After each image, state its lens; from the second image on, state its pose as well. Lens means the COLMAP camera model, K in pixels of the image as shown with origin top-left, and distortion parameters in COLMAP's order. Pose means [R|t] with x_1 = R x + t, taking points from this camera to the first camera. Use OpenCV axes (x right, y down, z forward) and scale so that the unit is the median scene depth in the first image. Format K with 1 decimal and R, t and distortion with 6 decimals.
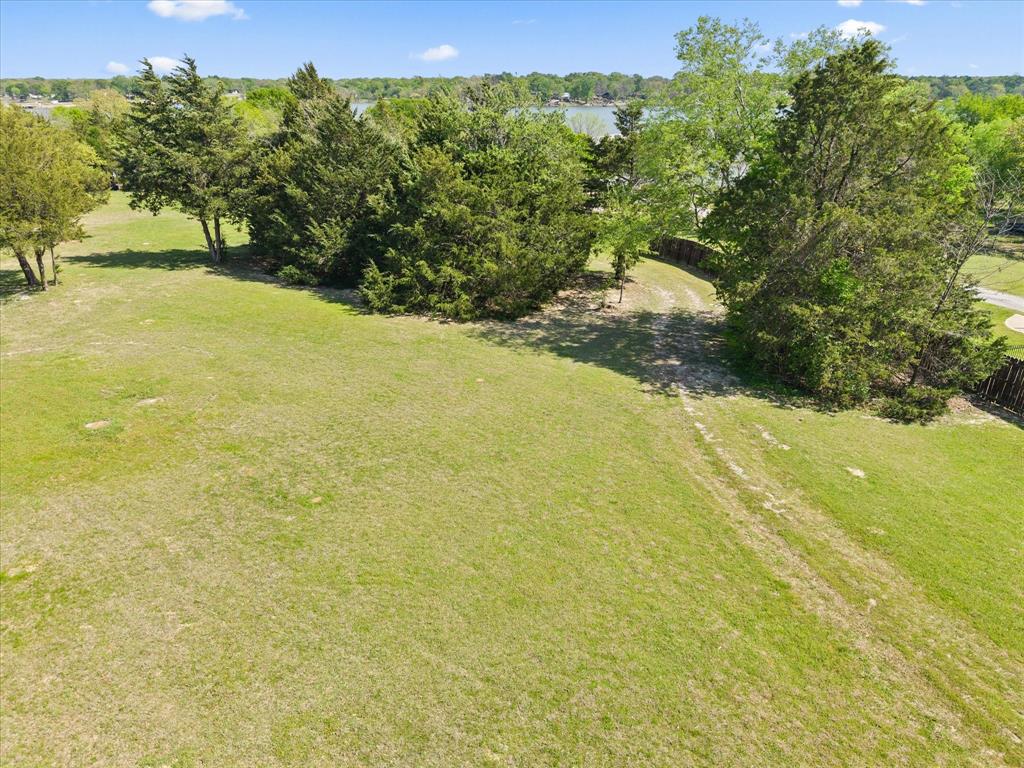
lens RADIAL K [[714.6, 0, 512.0], [0, 714.6, 384.0], [0, 0, 1]] dist [0.058119, -0.024589]
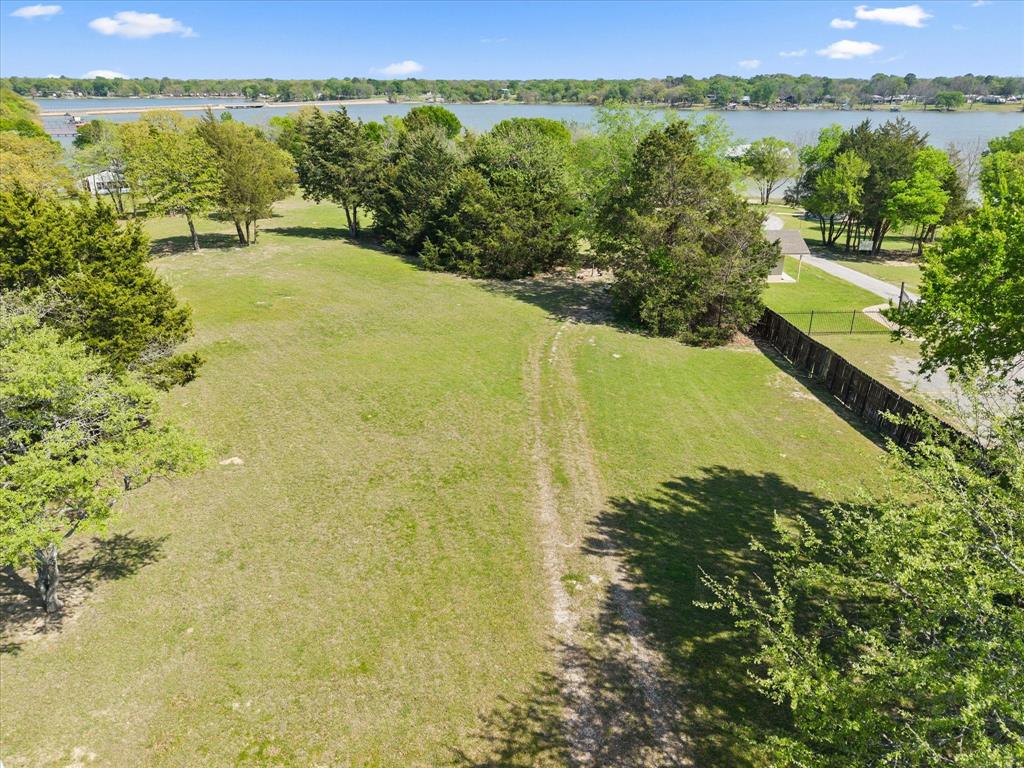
lens RADIAL K [[714.6, 0, 512.0], [0, 714.6, 384.0], [0, 0, 1]] dist [0.058119, -0.024589]
pose [[0.971866, 0.098521, -0.213941, 0.305150], [-0.098518, 0.995078, 0.010706, 0.100720], [0.213942, 0.010672, 0.976788, -0.444829]]
